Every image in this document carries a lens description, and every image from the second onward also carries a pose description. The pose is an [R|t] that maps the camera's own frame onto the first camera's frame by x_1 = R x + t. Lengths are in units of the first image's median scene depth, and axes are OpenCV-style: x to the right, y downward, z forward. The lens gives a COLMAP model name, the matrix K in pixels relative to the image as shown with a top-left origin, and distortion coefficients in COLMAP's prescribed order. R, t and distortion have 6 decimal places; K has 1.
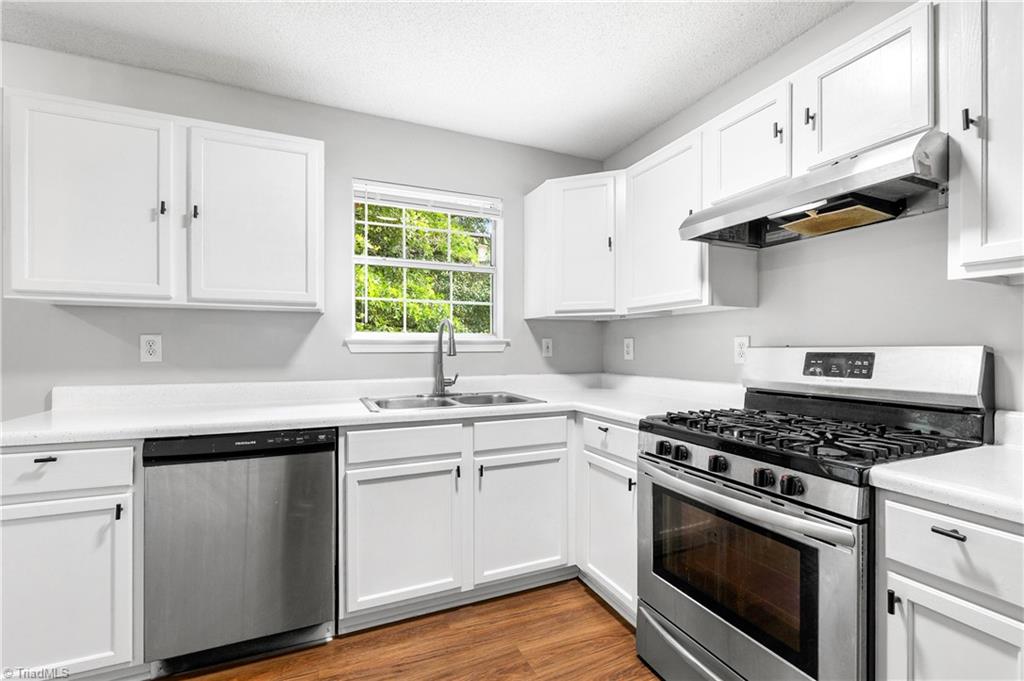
lens RADIAL K [[440.7, 0, 512.2], [0, 440.7, 347.6], [0, 0, 1]] dist [-0.003768, 0.000060]
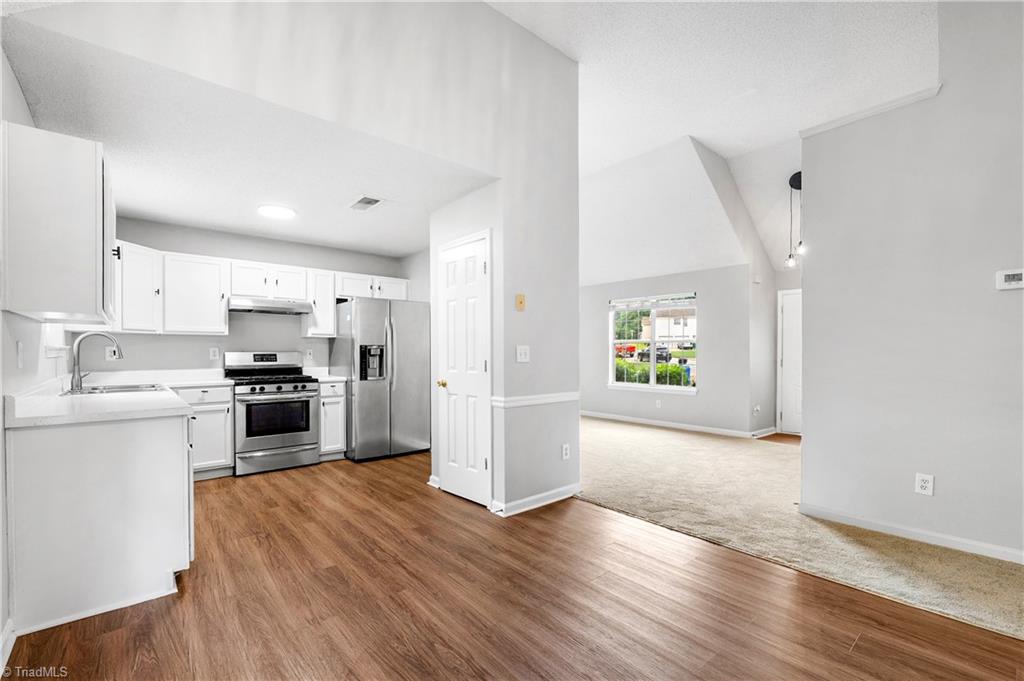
lens RADIAL K [[440.7, 0, 509.1], [0, 440.7, 360.2], [0, 0, 1]] dist [-0.003768, 0.000060]
pose [[-0.285680, -0.019682, 0.958123, -2.457894], [-0.000634, 0.999793, 0.020349, -0.007885], [-0.958325, 0.005206, -0.285633, 0.229259]]
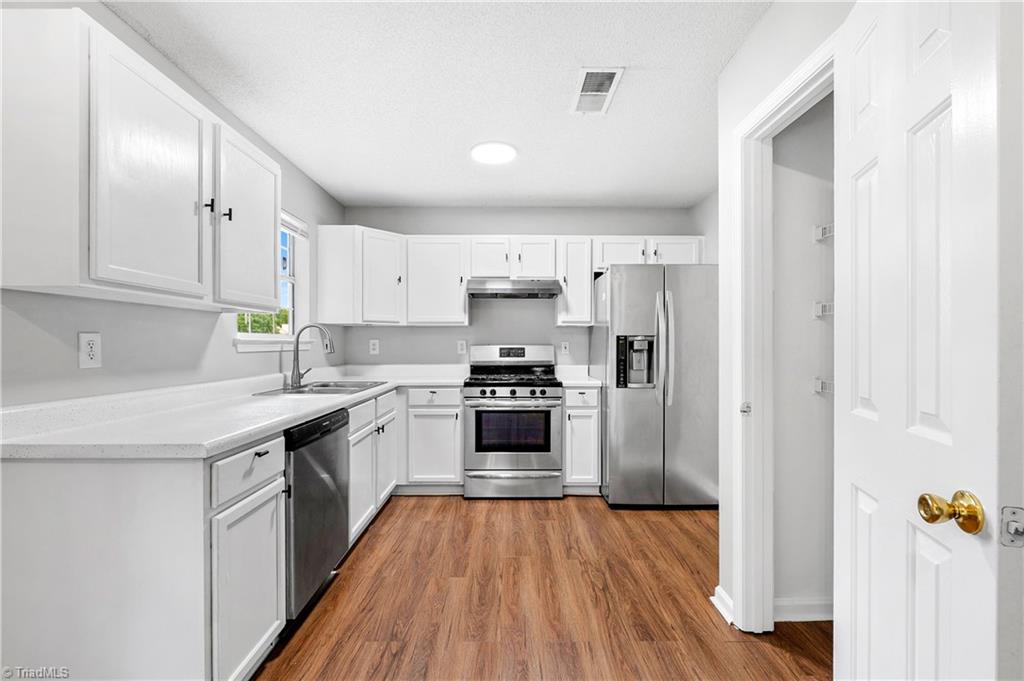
lens RADIAL K [[440.7, 0, 510.9], [0, 440.7, 347.2], [0, 0, 1]] dist [-0.003768, 0.000060]
pose [[0.399040, -0.008631, 0.916893, -1.438140], [0.001078, 0.999959, 0.008944, -0.012628], [-0.916933, -0.002581, 0.399033, 0.003497]]
